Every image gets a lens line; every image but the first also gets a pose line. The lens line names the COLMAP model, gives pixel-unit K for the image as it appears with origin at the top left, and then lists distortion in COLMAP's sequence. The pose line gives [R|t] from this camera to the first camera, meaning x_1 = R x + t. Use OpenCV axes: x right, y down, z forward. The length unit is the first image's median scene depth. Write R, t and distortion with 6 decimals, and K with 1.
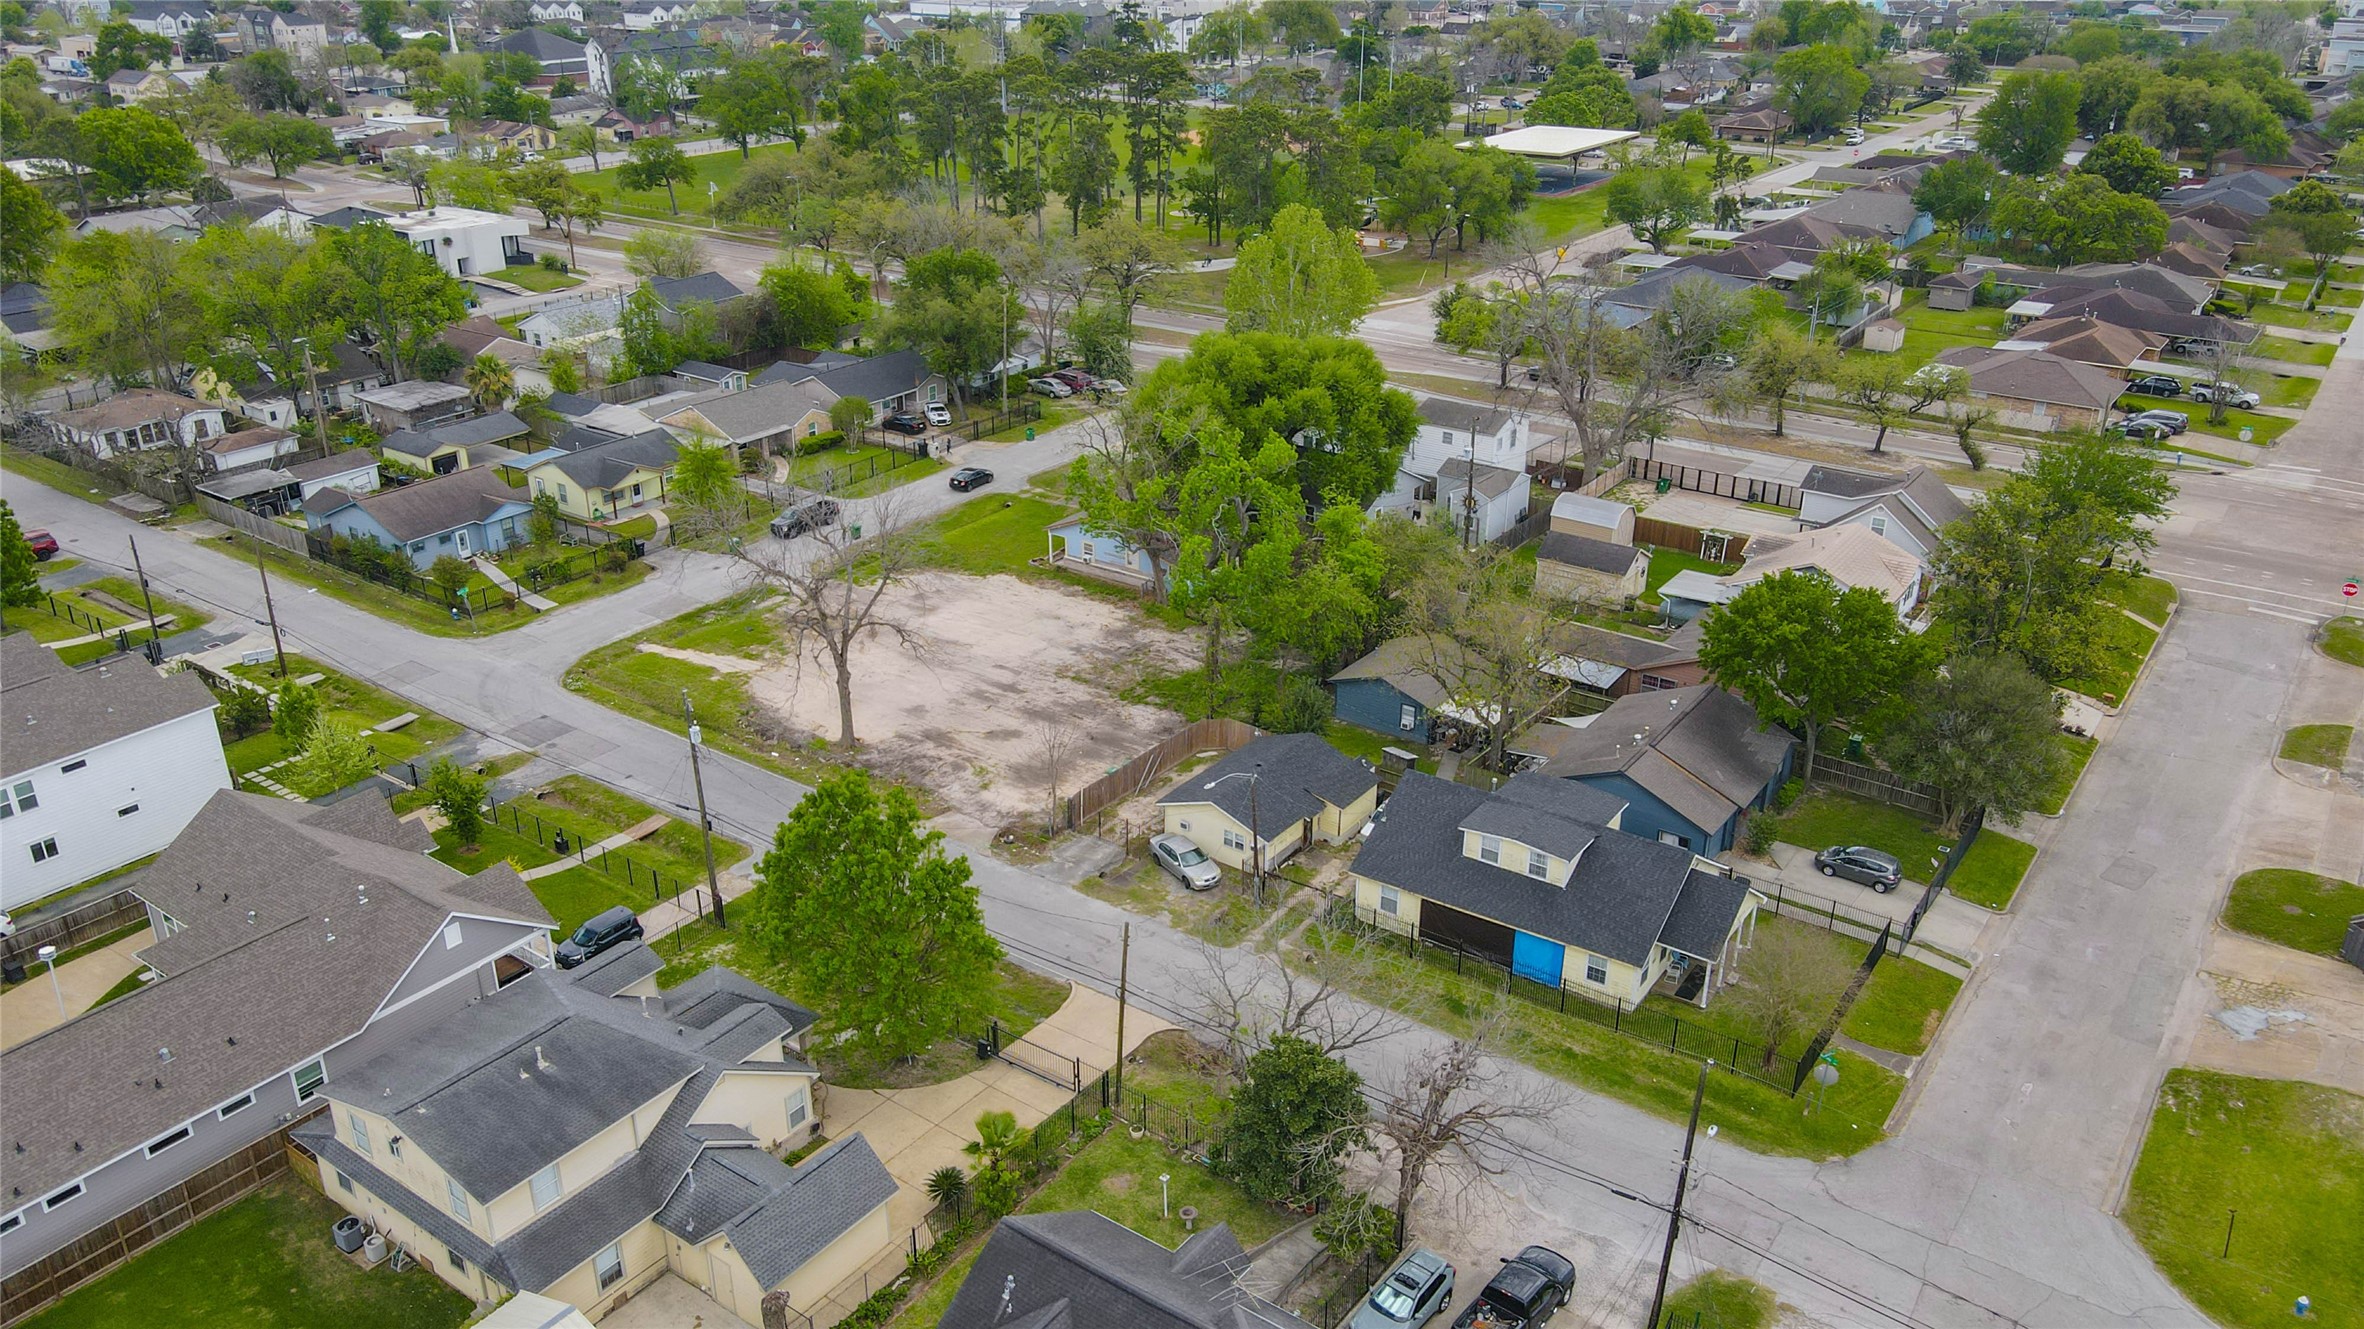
lens RADIAL K [[1767.7, 0, 1184.5], [0, 1767.7, 663.4], [0, 0, 1]] dist [-0.010885, 0.039486]
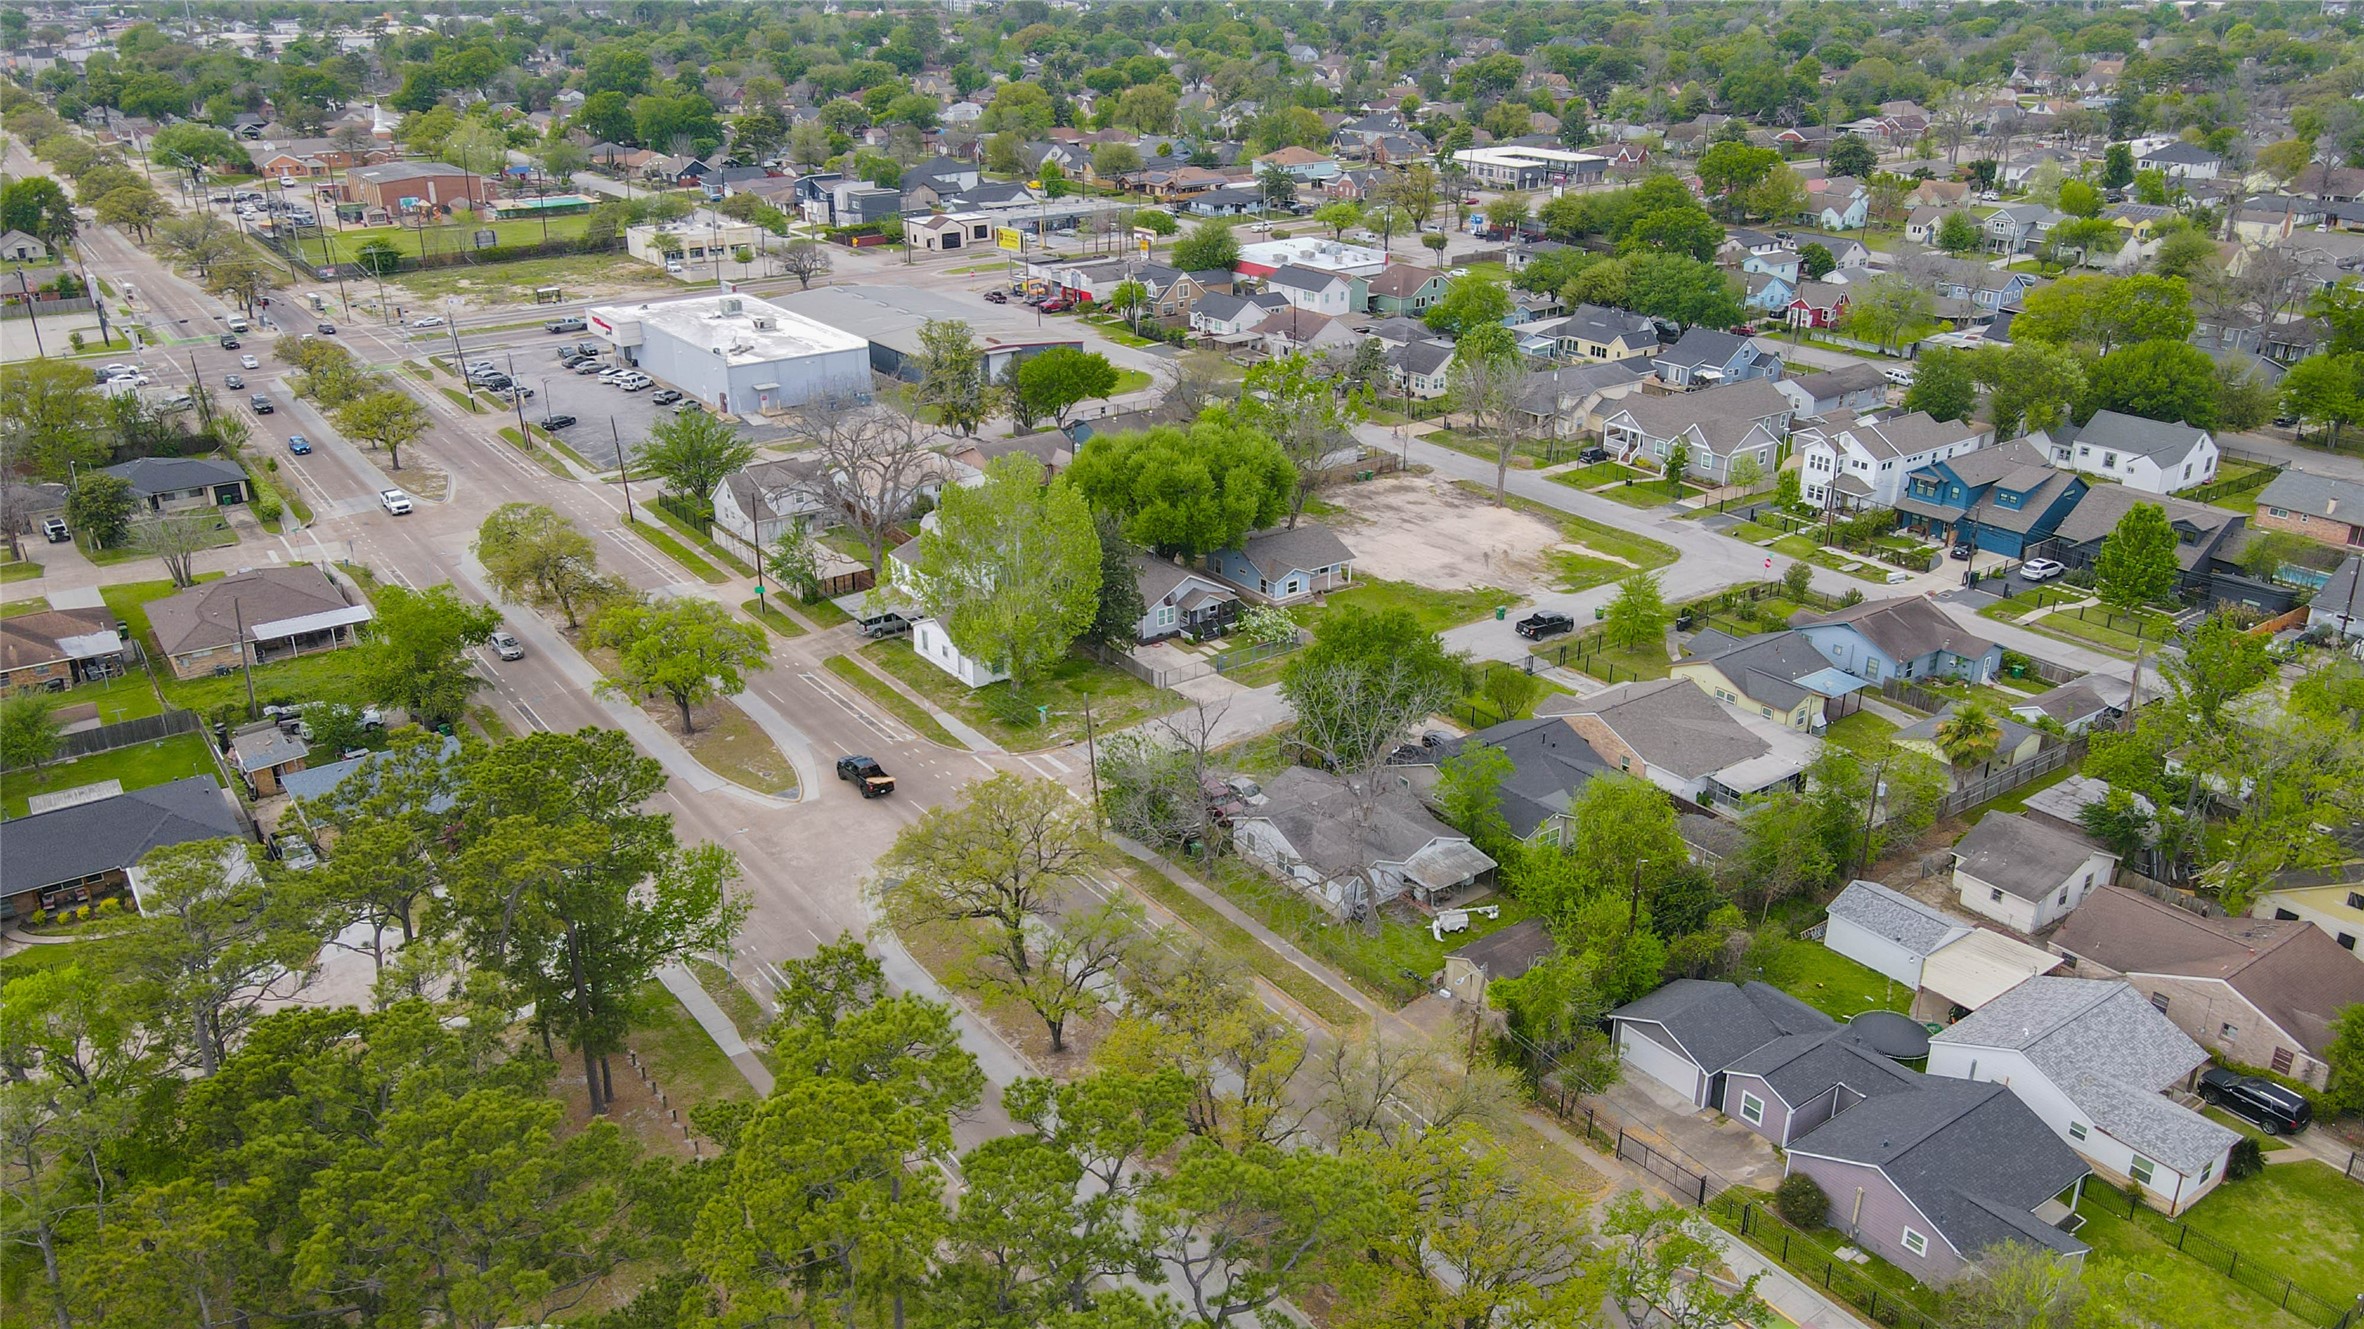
lens RADIAL K [[1767.7, 0, 1183.6], [0, 1767.7, 670.8], [0, 0, 1]] dist [-0.010885, 0.039486]
pose [[-0.950239, -0.119340, 0.287757, -0.385857], [0.126681, 0.695858, 0.706918, -1.071538], [-0.284601, 0.708194, -0.646113, 2.169973]]
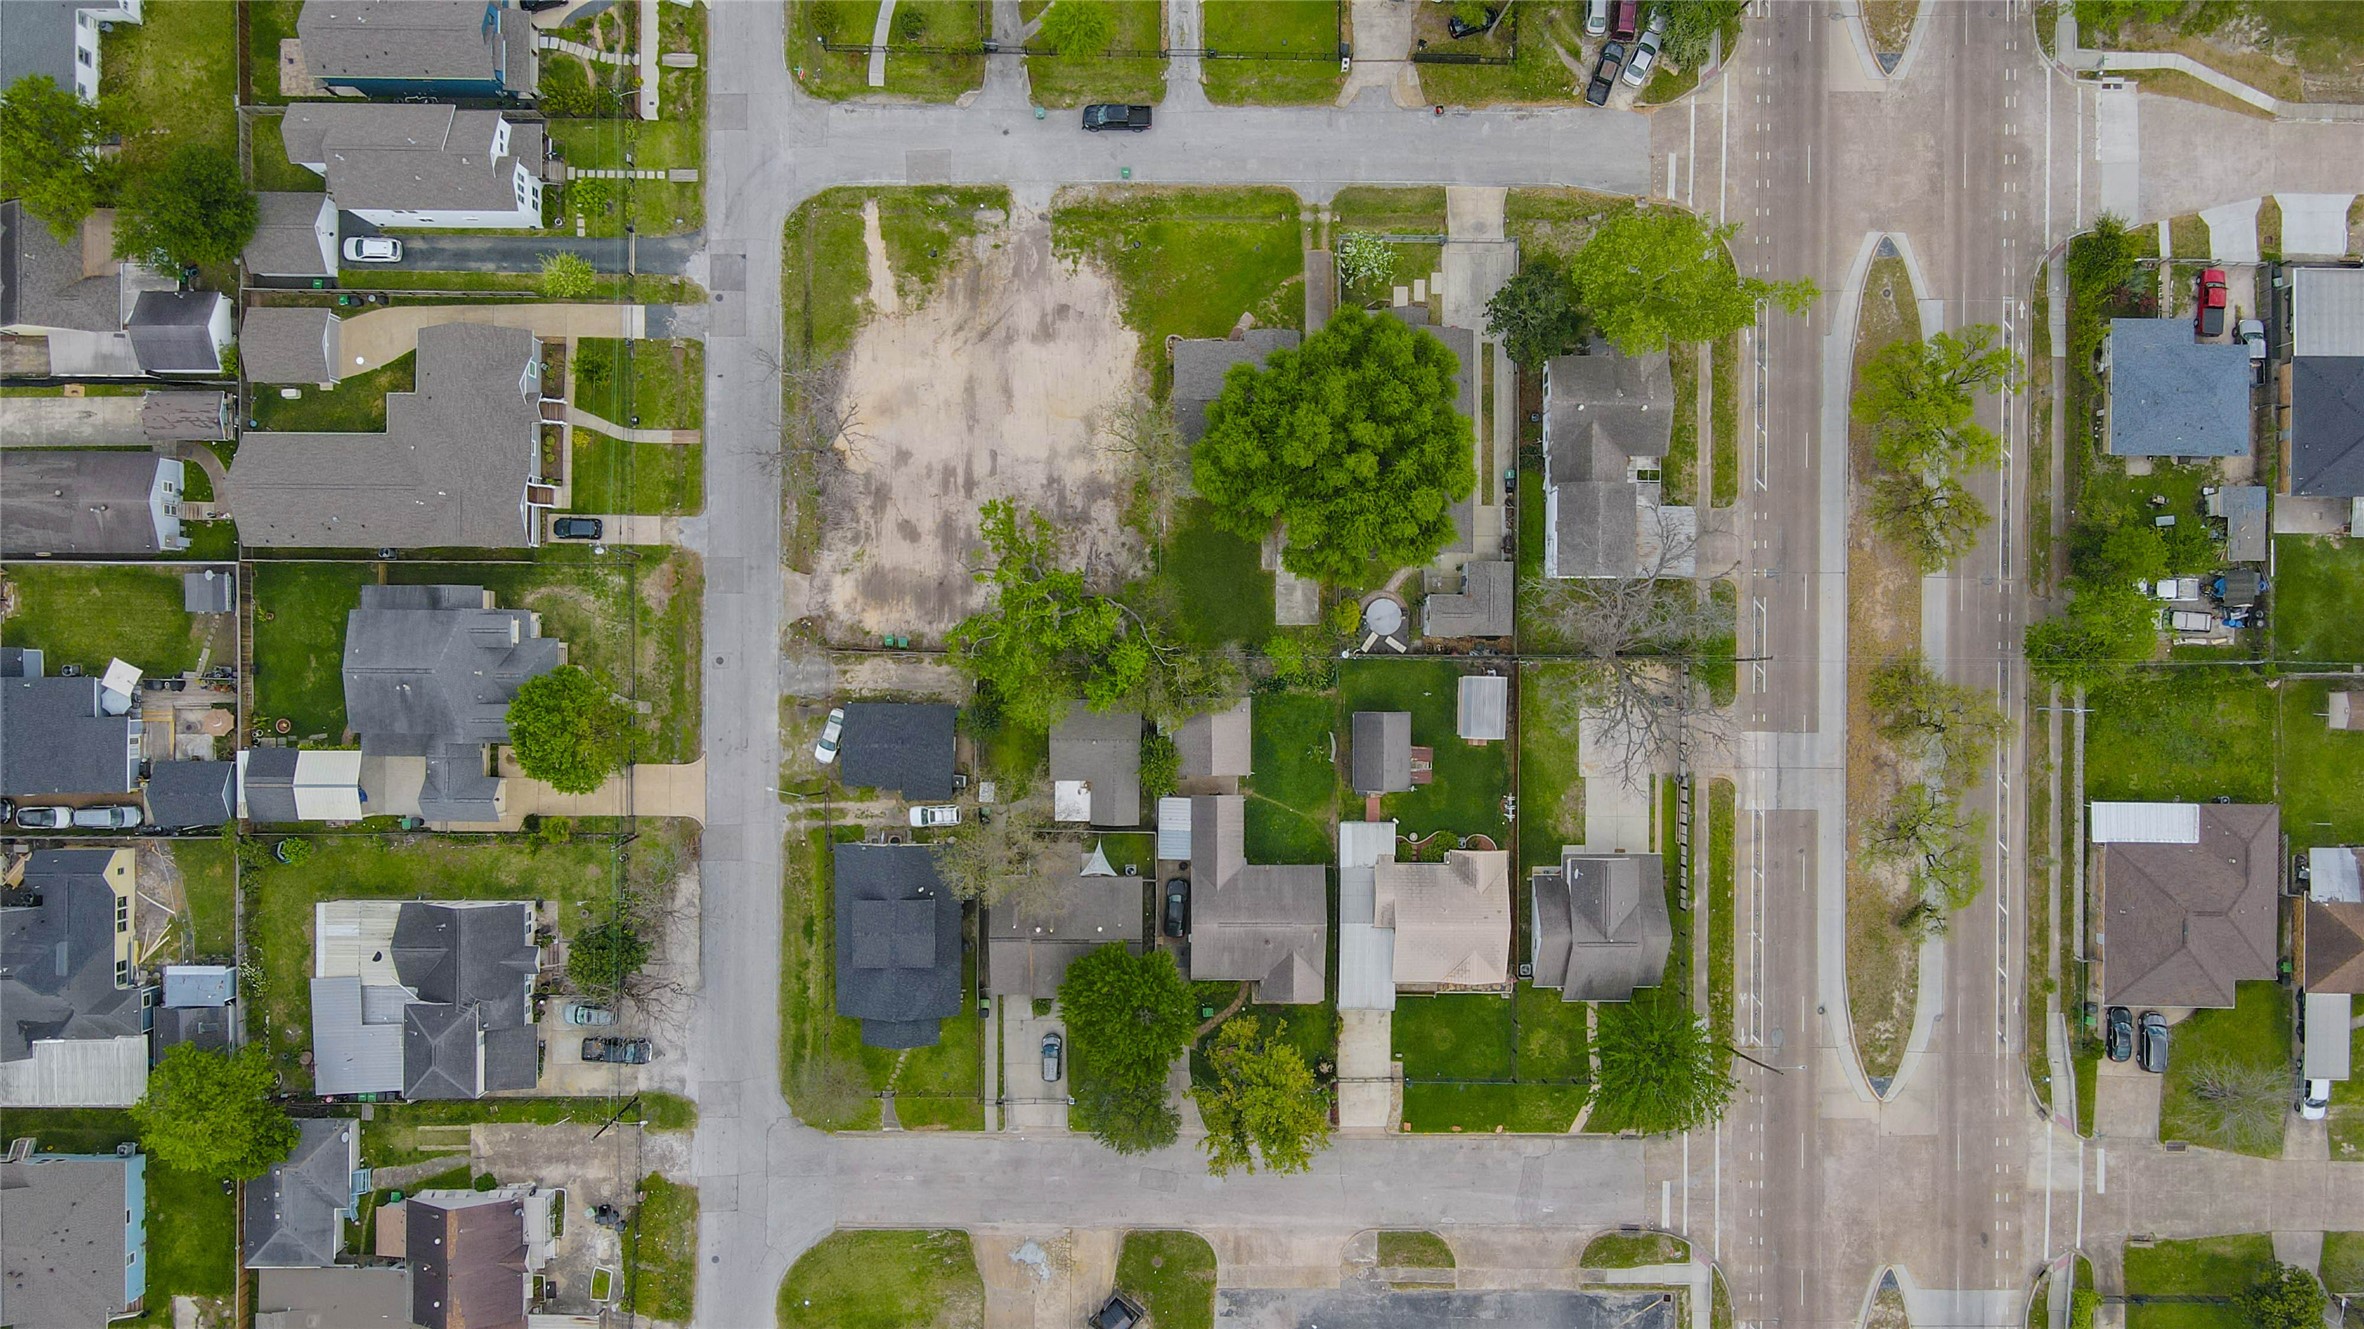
lens RADIAL K [[1767.7, 0, 1181.5], [0, 1767.7, 657.8], [0, 0, 1]] dist [-0.010885, 0.039486]
pose [[0.579873, 0.814649, 0.009745, 0.091920], [-0.337444, 0.229274, 0.912998, -1.233843], [0.741538, -0.532711, 0.407848, 0.460575]]
